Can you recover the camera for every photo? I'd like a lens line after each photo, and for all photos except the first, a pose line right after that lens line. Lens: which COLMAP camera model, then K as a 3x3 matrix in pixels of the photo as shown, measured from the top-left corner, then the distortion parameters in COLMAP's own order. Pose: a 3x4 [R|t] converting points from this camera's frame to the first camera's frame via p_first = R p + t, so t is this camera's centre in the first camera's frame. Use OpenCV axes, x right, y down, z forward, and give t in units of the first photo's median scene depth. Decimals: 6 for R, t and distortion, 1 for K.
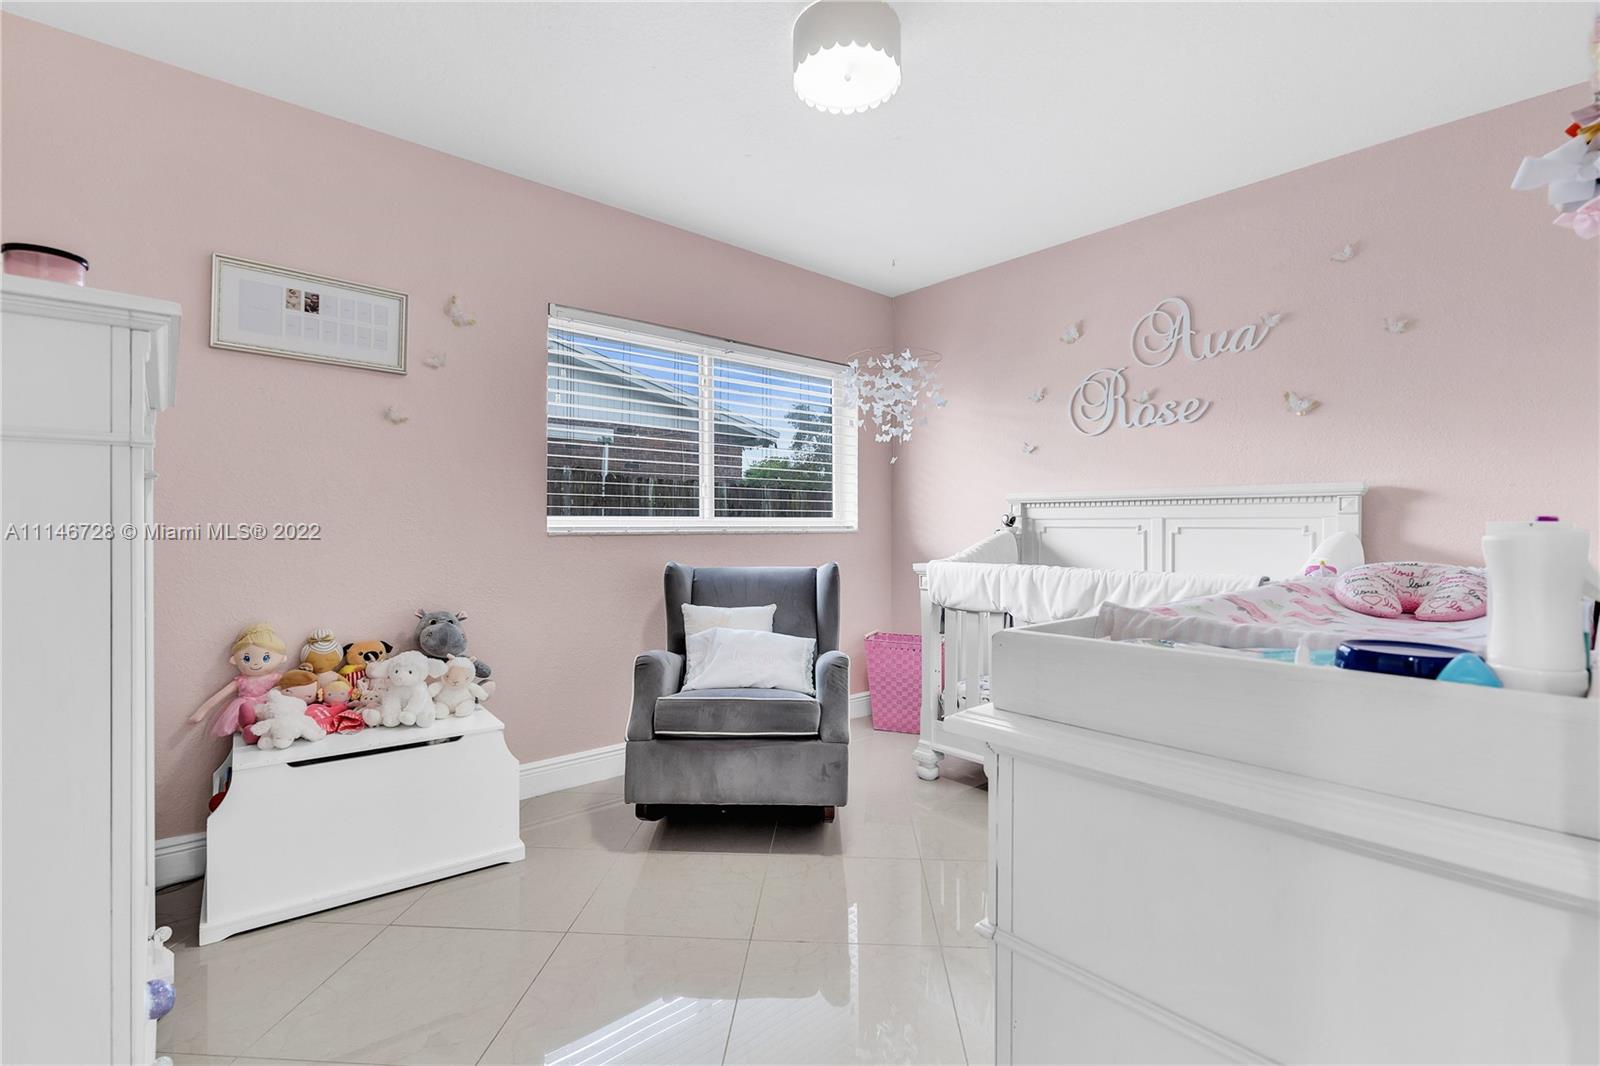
lens RADIAL K [[737.7, 0, 800.7], [0, 737.7, 529.6], [0, 0, 1]] dist [0.000662, 0.000092]
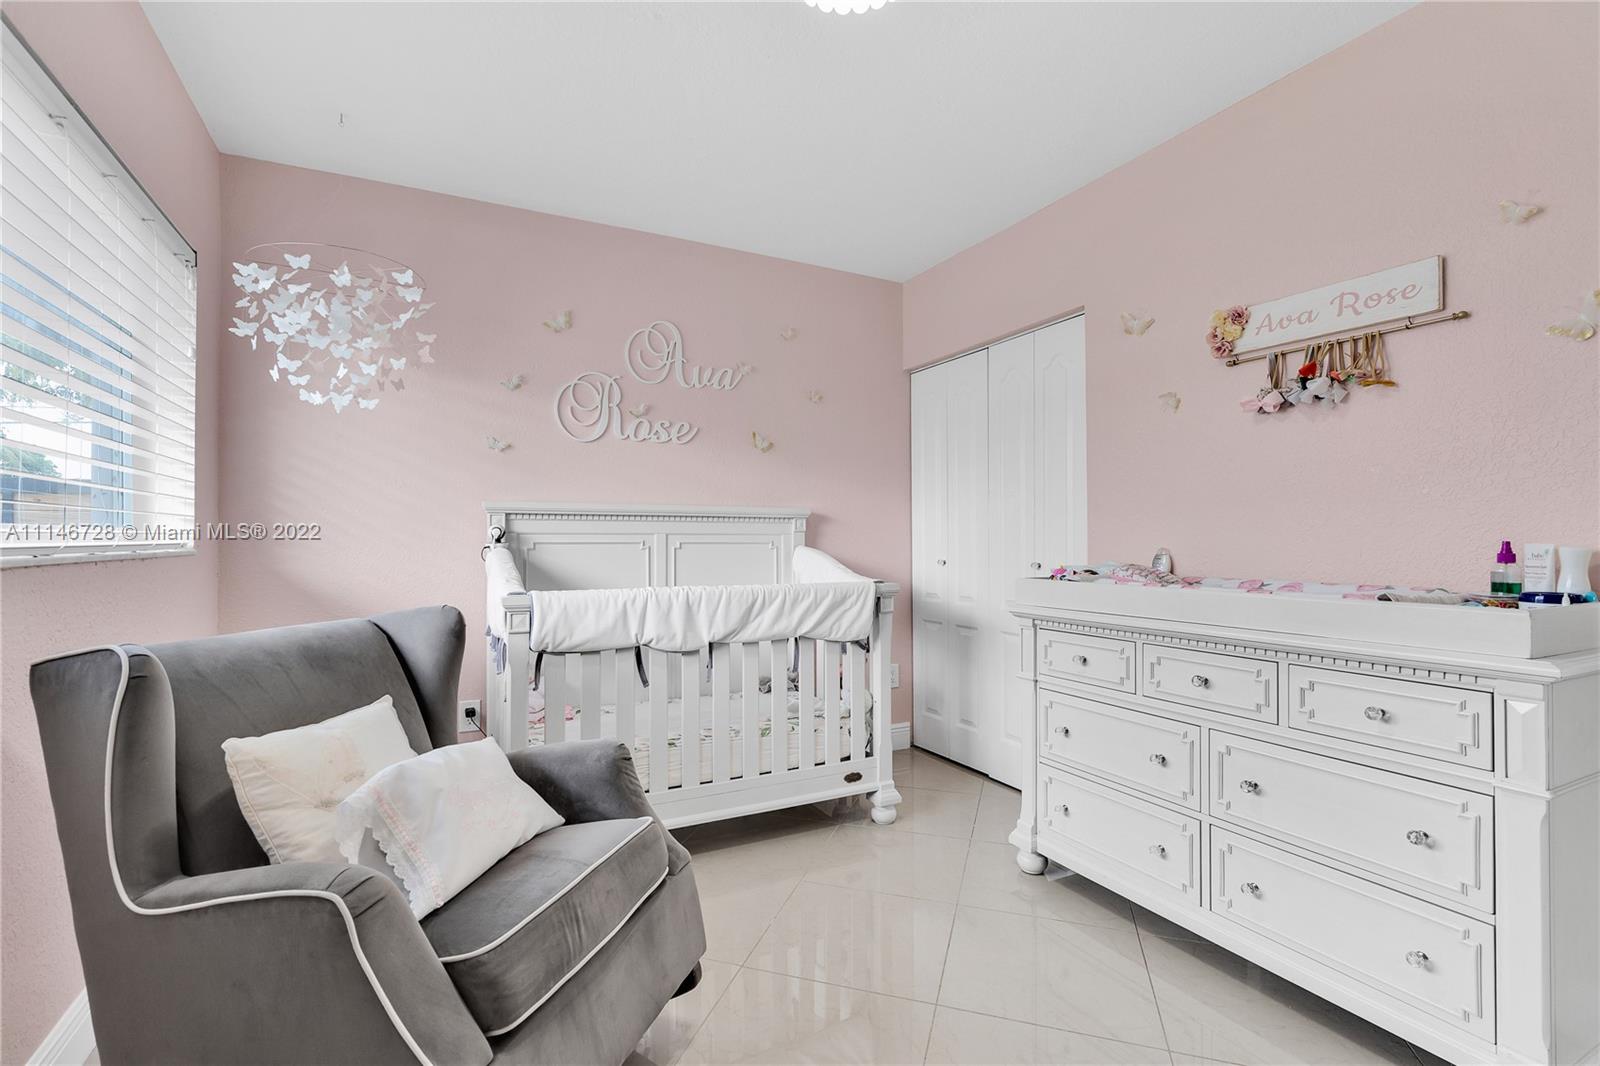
lens RADIAL K [[737.7, 0, 801.5], [0, 737.7, 532.6], [0, 0, 1]] dist [0.000662, 0.000092]
pose [[0.248497, 0.006680, 0.968610, -0.452748], [0.003707, 0.999962, -0.007847, -0.008349], [-0.968626, 0.005541, 0.248463, 0.563940]]
